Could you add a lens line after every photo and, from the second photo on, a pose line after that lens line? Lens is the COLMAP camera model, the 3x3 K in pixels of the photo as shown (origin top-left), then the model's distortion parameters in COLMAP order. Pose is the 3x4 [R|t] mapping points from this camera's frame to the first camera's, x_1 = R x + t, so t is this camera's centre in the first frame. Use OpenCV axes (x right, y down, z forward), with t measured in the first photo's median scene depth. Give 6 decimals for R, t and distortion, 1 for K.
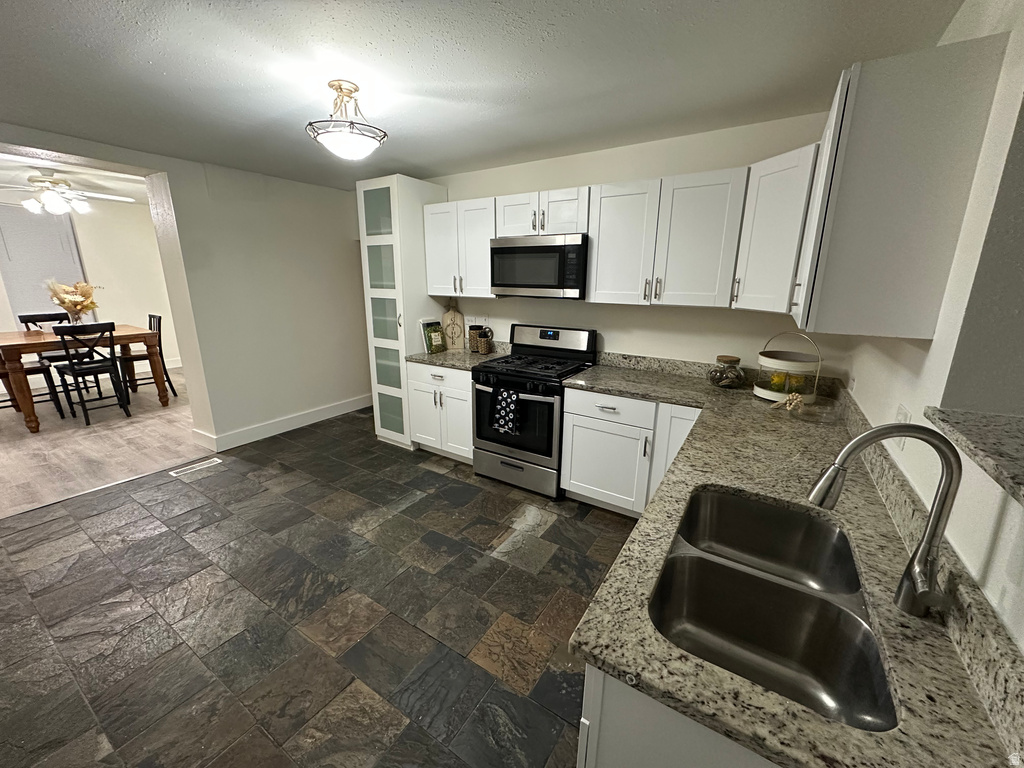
lens RADIAL K [[410.3, 0, 511.6], [0, 410.3, 385.1], [0, 0, 1]] dist [0.004089, 0.000993]
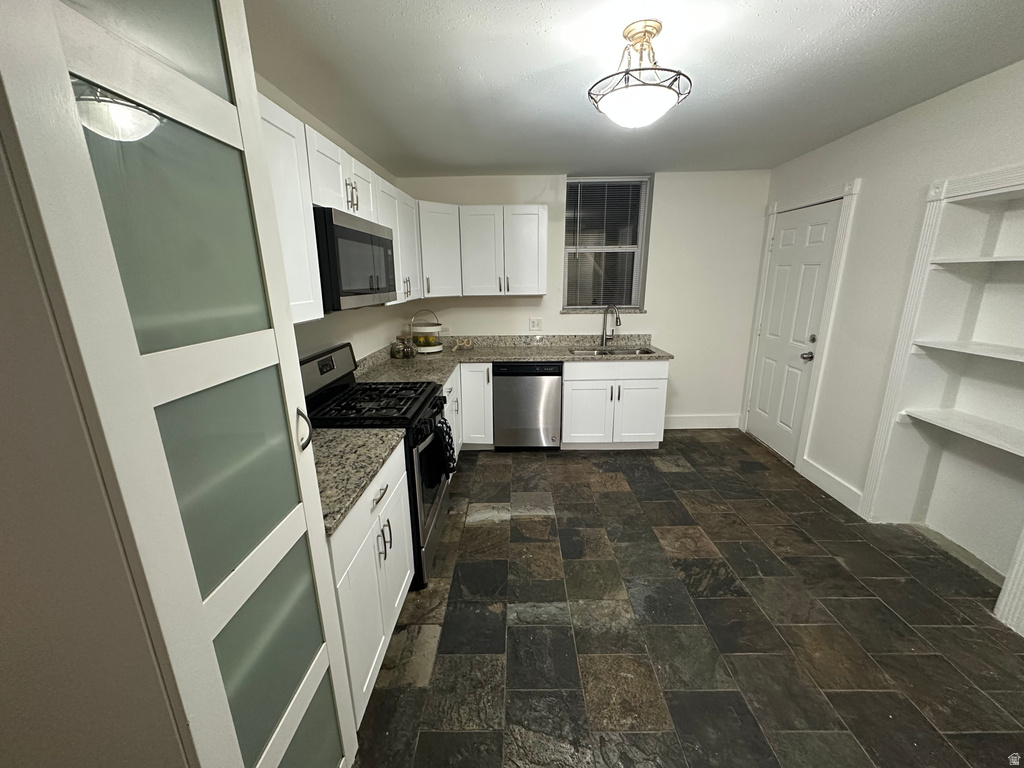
lens RADIAL K [[410.3, 0, 513.9], [0, 410.3, 379.2], [0, 0, 1]] dist [0.004089, 0.000993]
pose [[-0.533776, -0.210215, 0.819081, -0.915955], [0.218795, 0.901293, 0.373898, -0.416592], [-0.816831, 0.378789, -0.435094, 1.546302]]
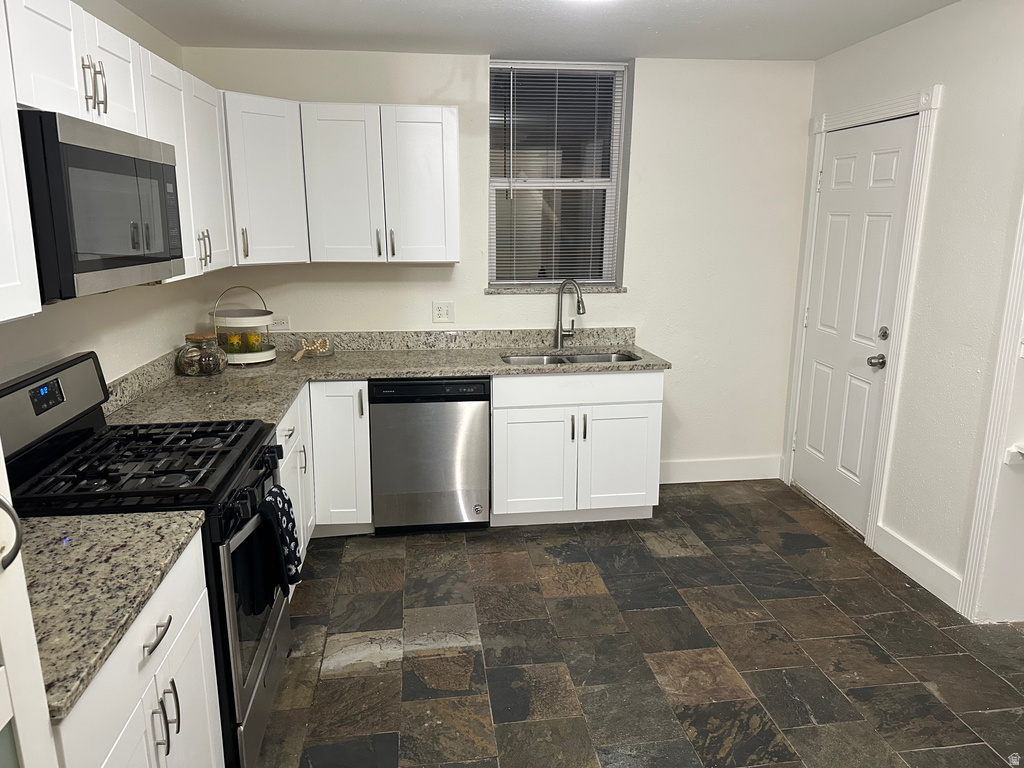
lens RADIAL K [[719.3, 0, 511.6], [0, 719.3, 383.3], [0, 0, 1]] dist [0.057744, -0.055860]
pose [[-0.647496, -0.180064, 0.740490, -0.938968], [0.185671, 0.905128, 0.382453, -0.440373], [-0.739104, 0.385124, -0.552634, 1.542649]]
